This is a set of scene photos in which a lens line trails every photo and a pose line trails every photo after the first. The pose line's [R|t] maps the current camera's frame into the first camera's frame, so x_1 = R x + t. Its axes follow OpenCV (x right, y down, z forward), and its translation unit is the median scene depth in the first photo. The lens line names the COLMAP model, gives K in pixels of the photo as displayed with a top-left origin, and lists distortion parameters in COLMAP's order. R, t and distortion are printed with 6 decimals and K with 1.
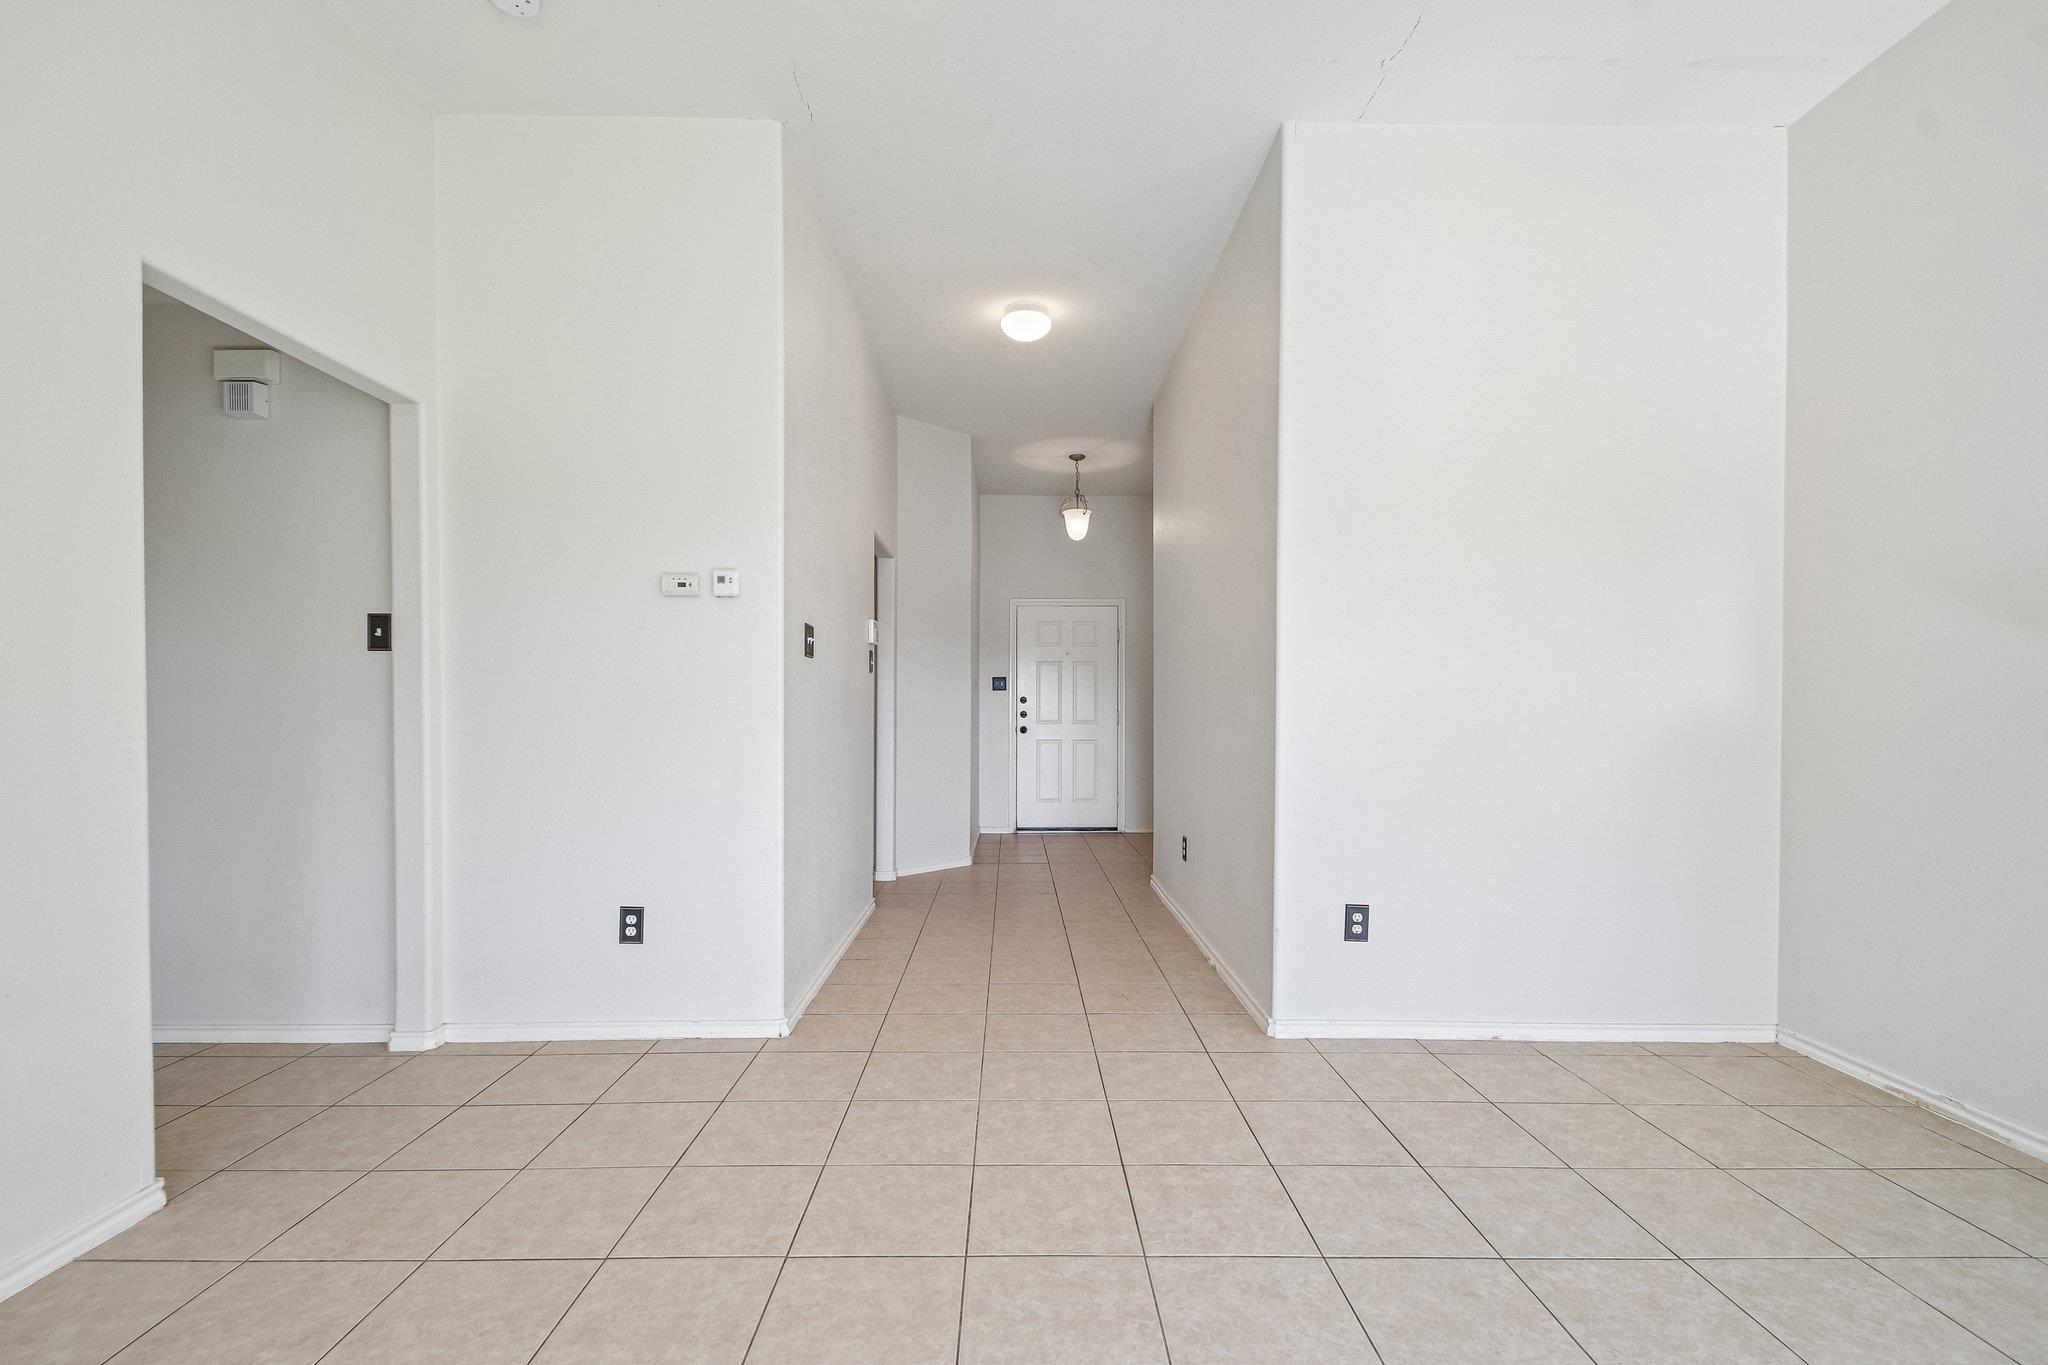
lens RADIAL K [[901.4, 0, 1018.7], [0, 901.4, 715.2], [0, 0, 1]] dist [0.022641, -0.012334]
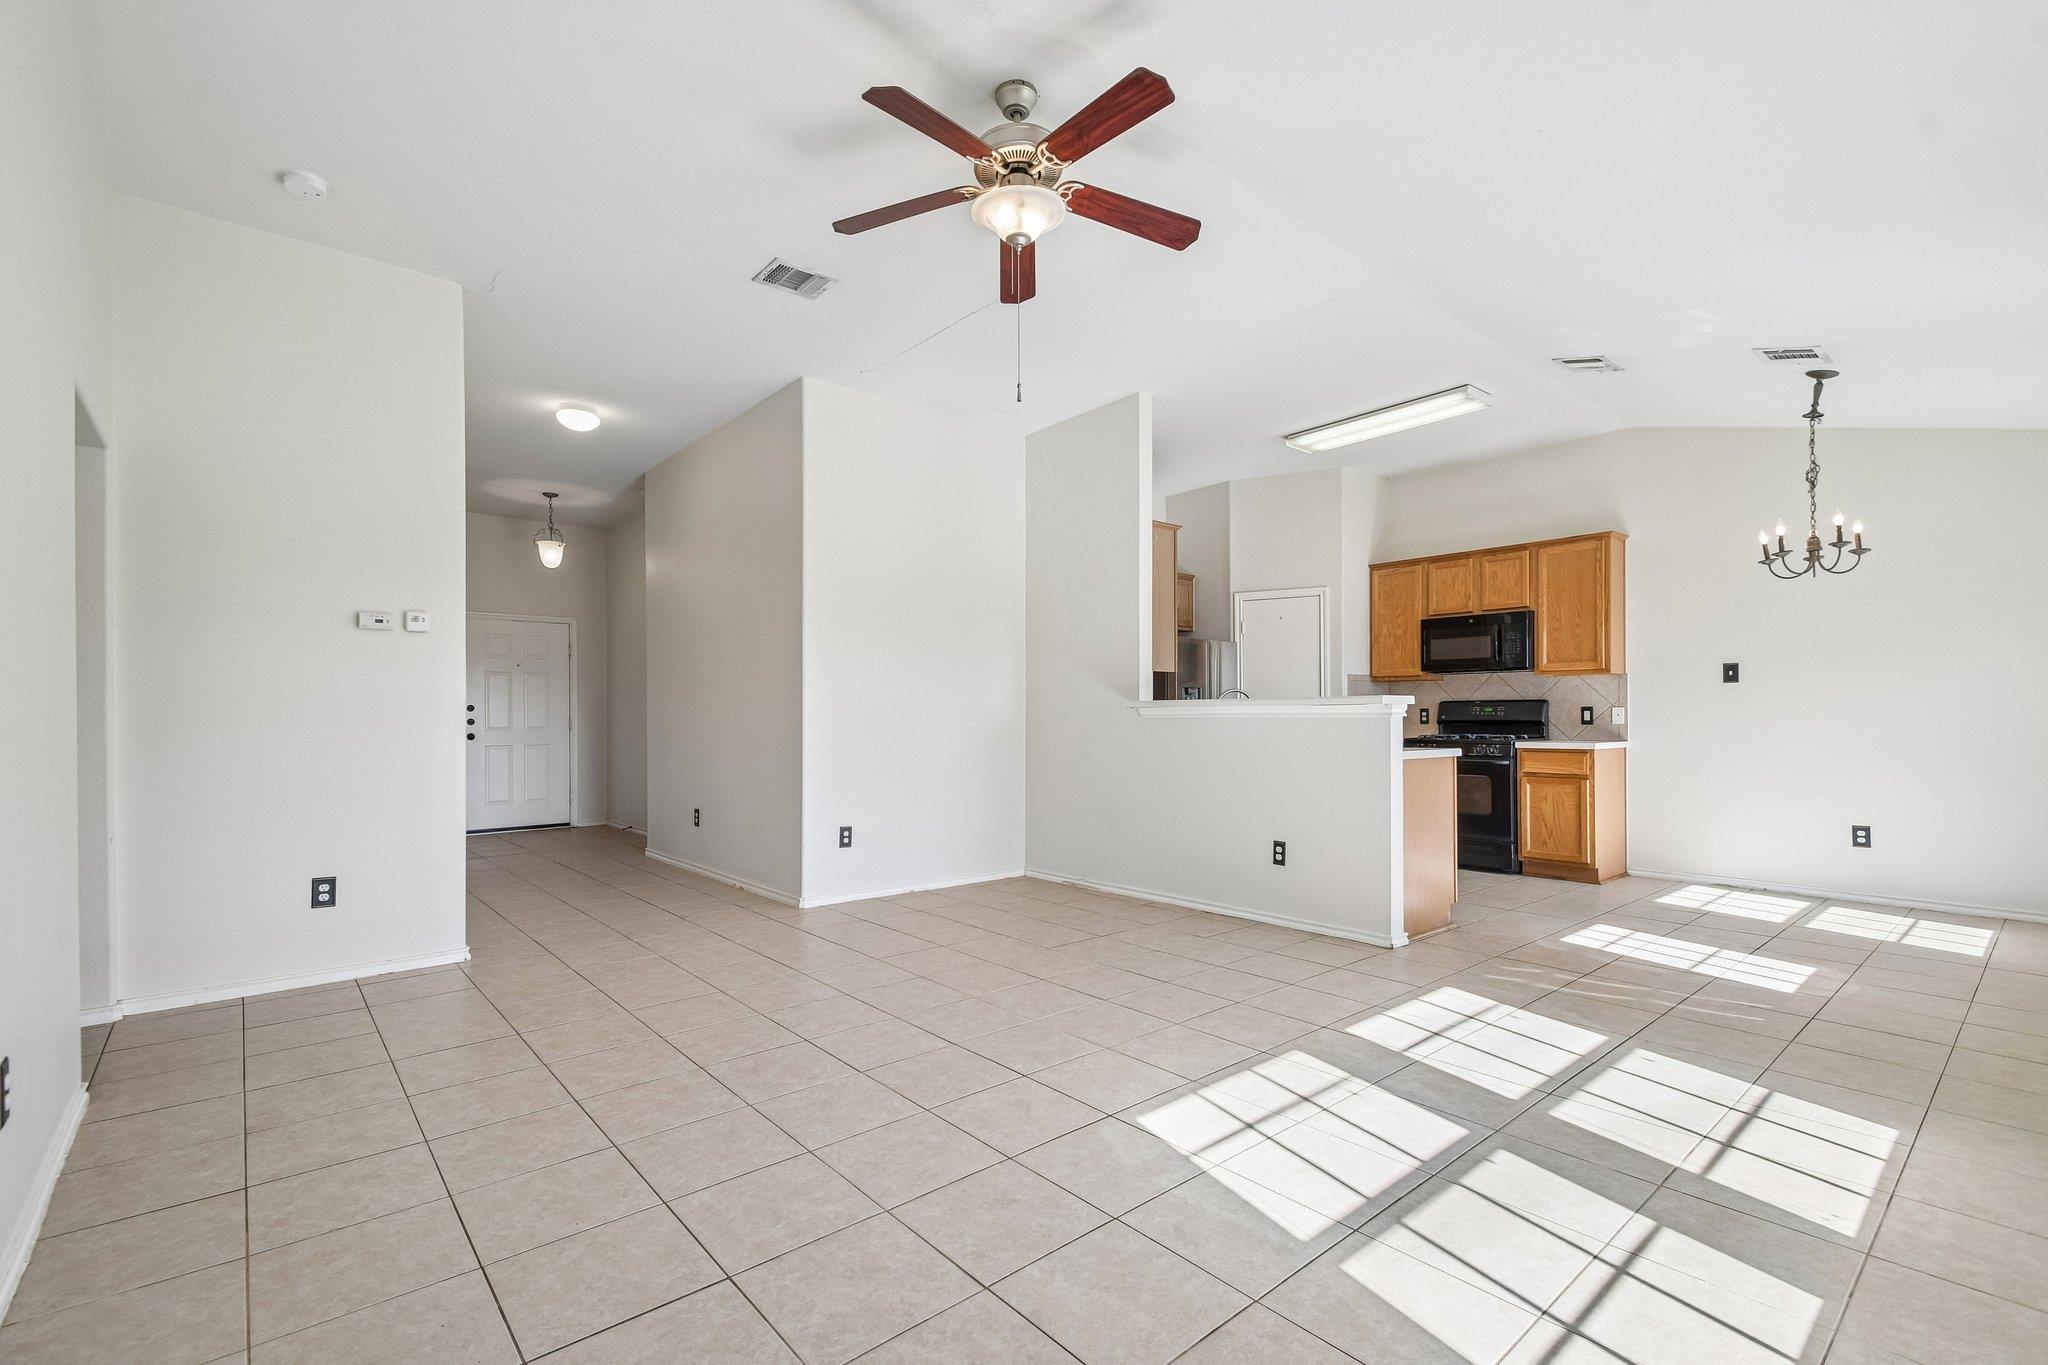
lens RADIAL K [[901.4, 0, 1016.9], [0, 901.4, 717.4], [0, 0, 1]] dist [0.022641, -0.012334]
pose [[0.766208, -0.005791, 0.642567, -0.504504], [0.008926, 0.999959, -0.001632, 0.002855], [-0.642531, 0.006986, 0.766228, -0.569705]]
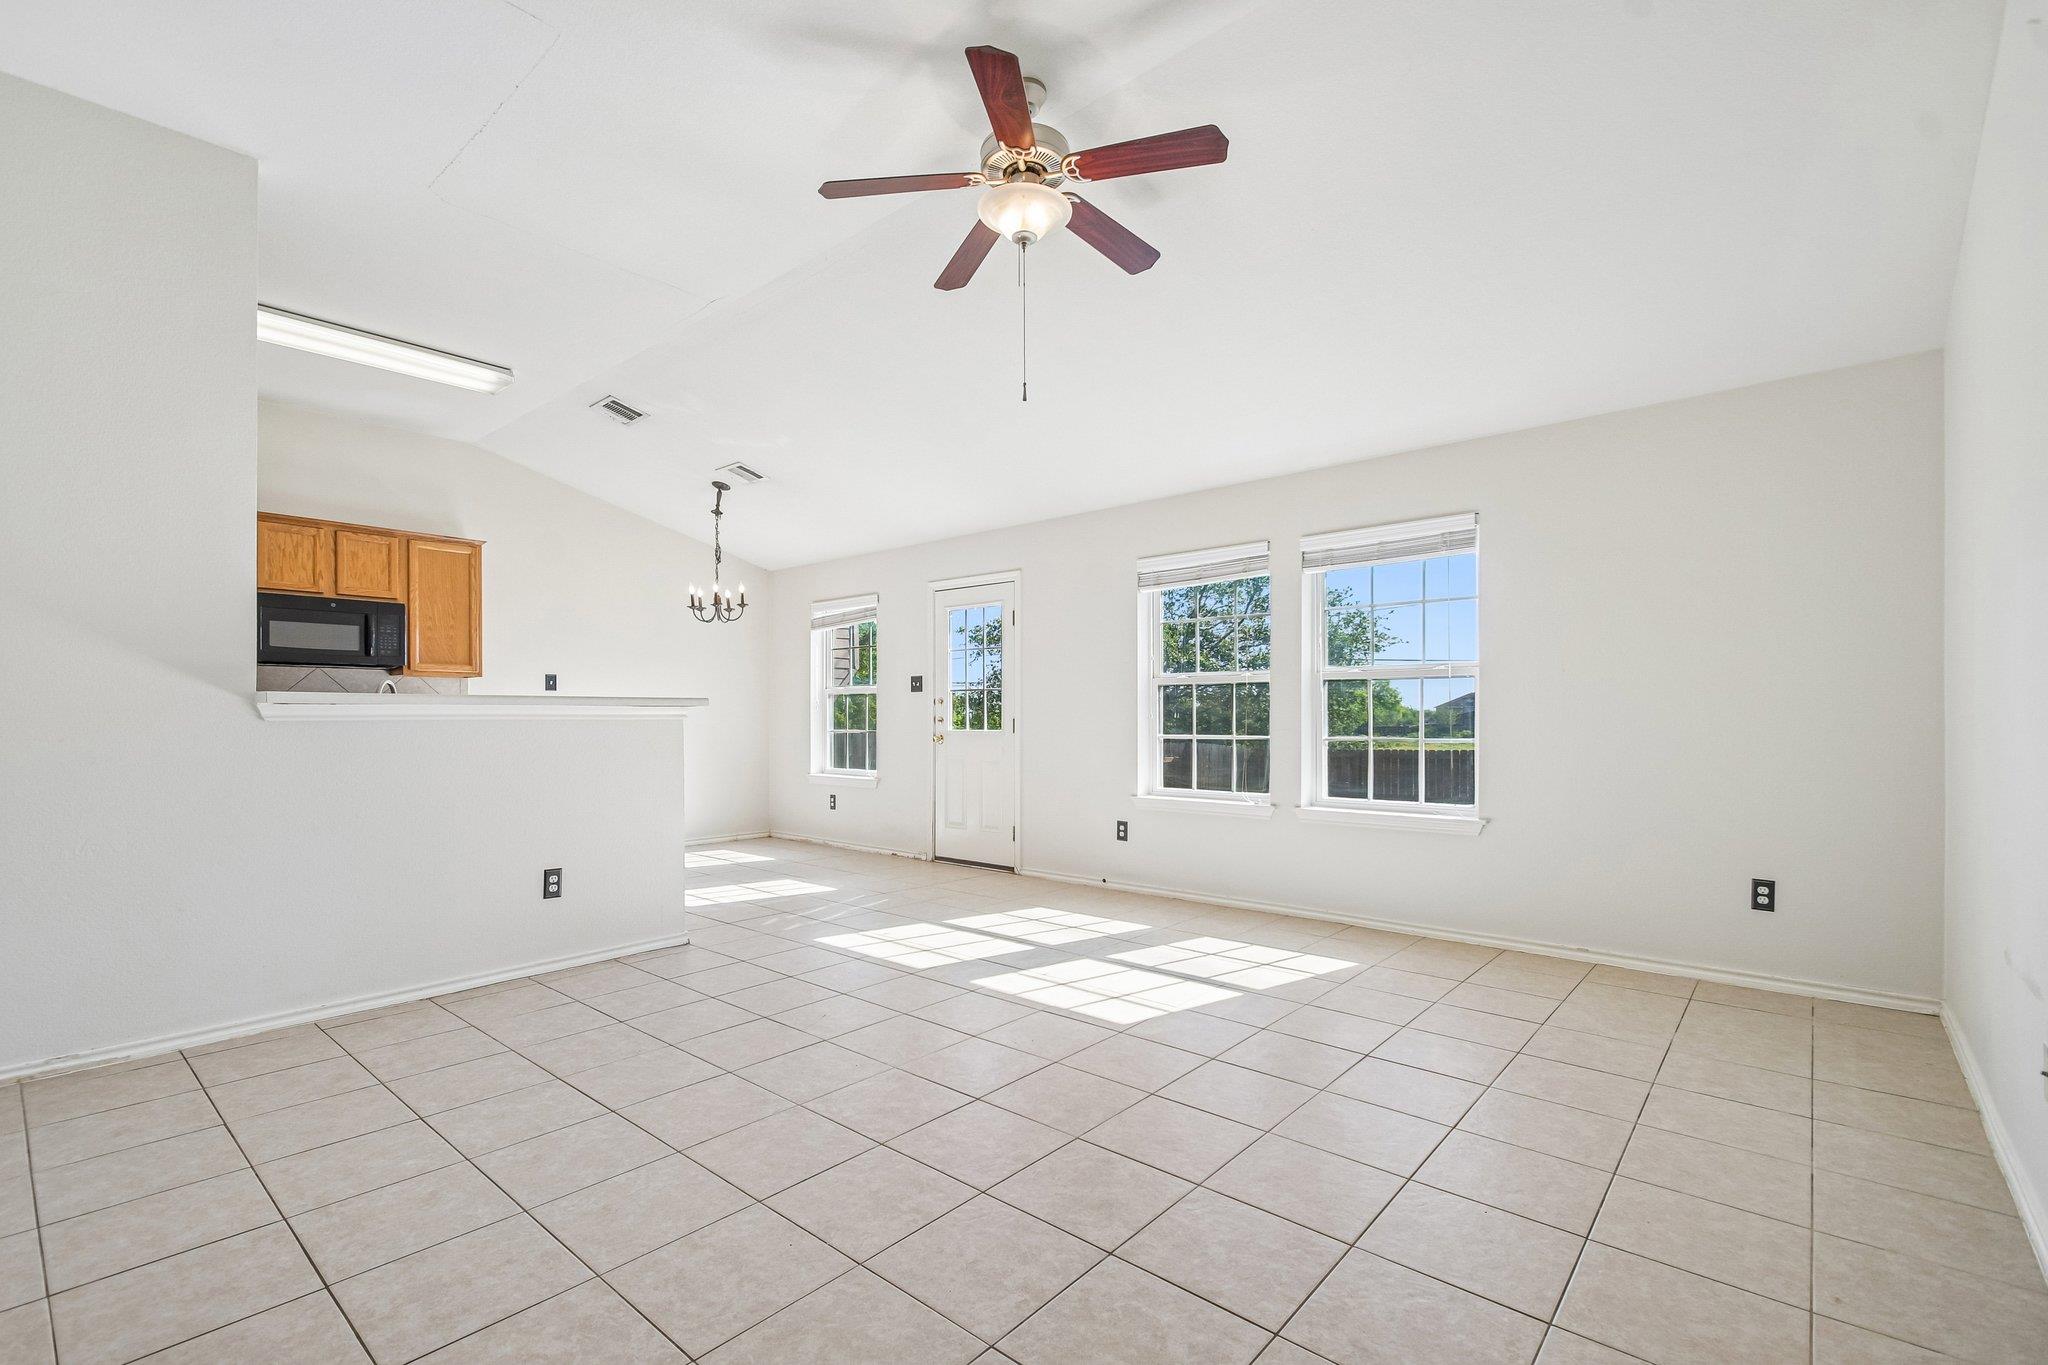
lens RADIAL K [[901.4, 0, 1020.1], [0, 901.4, 713.8], [0, 0, 1]] dist [0.022641, -0.012334]
pose [[-0.750385, -0.000429, 0.661001, -0.514078], [0.002641, 0.999990, 0.003647, -0.006874], [-0.660996, 0.004482, -0.750376, 0.866267]]
